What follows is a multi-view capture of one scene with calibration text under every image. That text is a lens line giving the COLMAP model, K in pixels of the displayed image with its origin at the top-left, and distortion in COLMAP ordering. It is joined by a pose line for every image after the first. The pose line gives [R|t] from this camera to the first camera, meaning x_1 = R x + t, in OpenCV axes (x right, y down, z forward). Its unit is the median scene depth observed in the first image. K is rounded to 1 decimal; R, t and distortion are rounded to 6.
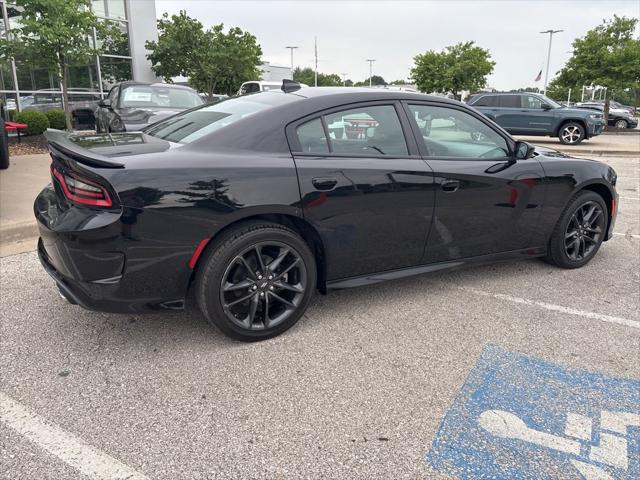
lens RADIAL K [[484.0, 0, 319.2], [0, 484.0, 234.3], [0, 0, 1]] dist [0.051078, -0.060936]
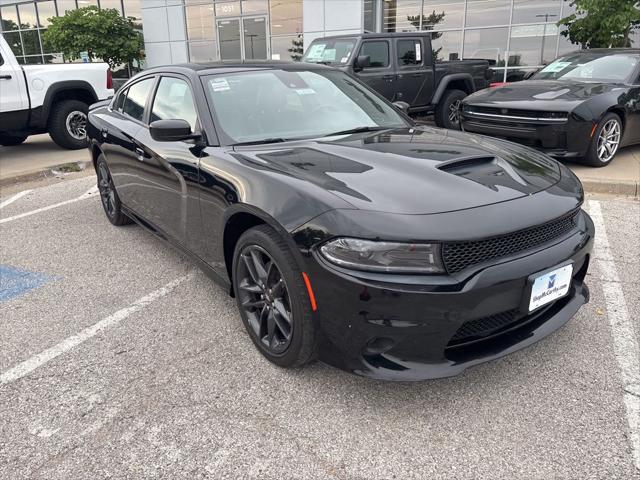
lens RADIAL K [[484.0, 0, 319.4], [0, 484.0, 237.1], [0, 0, 1]] dist [0.051078, -0.060936]
pose [[0.107692, 0.291406, -0.950518, 0.619324], [-0.240668, 0.935284, 0.259468, -0.135547], [0.964615, 0.200817, 0.170855, 0.557733]]
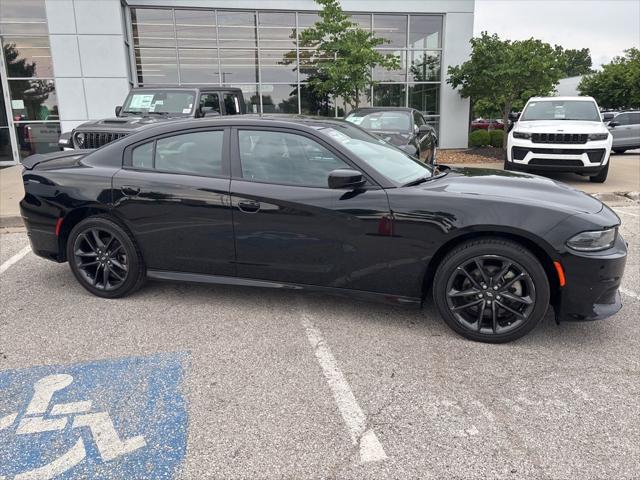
lens RADIAL K [[484.0, 0, 319.2], [0, 484.0, 242.5], [0, 0, 1]] dist [0.051078, -0.060936]
pose [[0.686016, 0.152751, -0.711372, 0.513946], [-0.166890, 0.984682, 0.050496, -0.045876], [0.708188, 0.084080, 0.701000, 0.171316]]
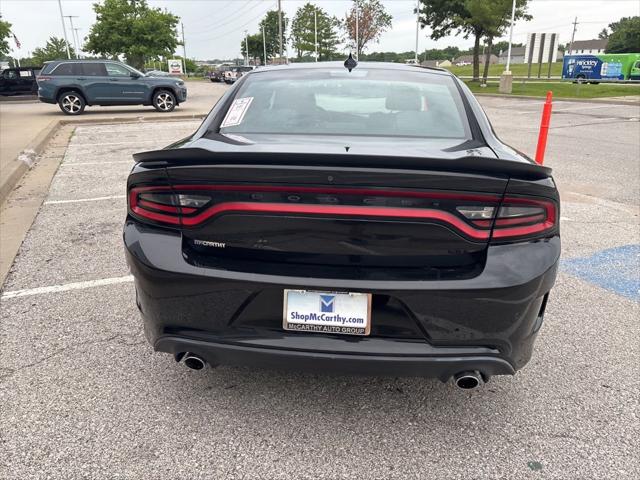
lens RADIAL K [[484.0, 0, 317.5], [0, 484.0, 240.6], [0, 0, 1]] dist [0.051078, -0.060936]
pose [[0.579053, -0.281571, 0.765125, -0.401603], [0.223683, 0.957325, 0.183017, -0.084223], [-0.784005, 0.065169, 0.617324, 0.264908]]
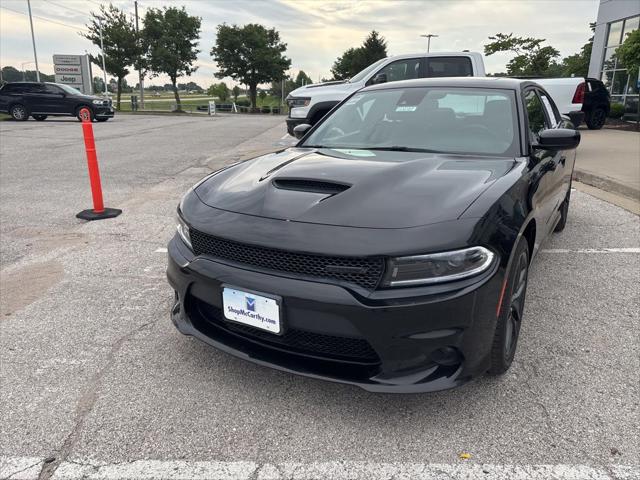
lens RADIAL K [[484.0, 0, 317.2], [0, 484.0, 243.6], [0, 0, 1]] dist [0.051078, -0.060936]
pose [[-0.867787, 0.125384, -0.480857, 0.466763], [-0.147173, 0.859388, 0.489685, -0.244924], [0.474642, 0.495712, -0.727313, 0.951754]]
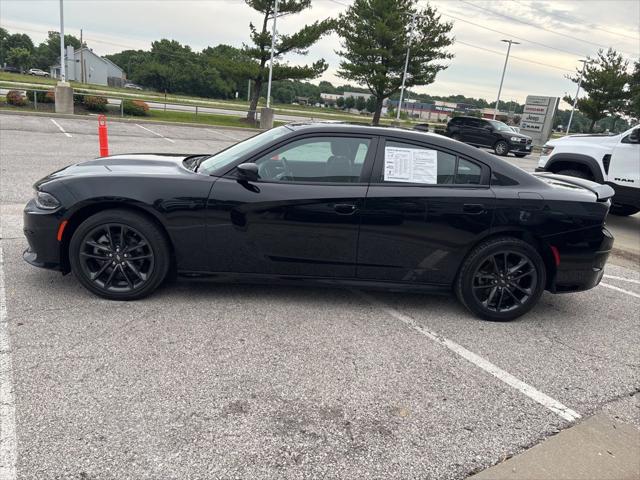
lens RADIAL K [[484.0, 0, 320.9], [0, 484.0, 240.1], [0, 0, 1]] dist [0.051078, -0.060936]
pose [[-0.893473, -0.217511, 0.392931, -0.186942], [0.003300, 0.871694, 0.490040, -0.326687], [-0.449105, 0.439134, -0.778117, 1.082157]]
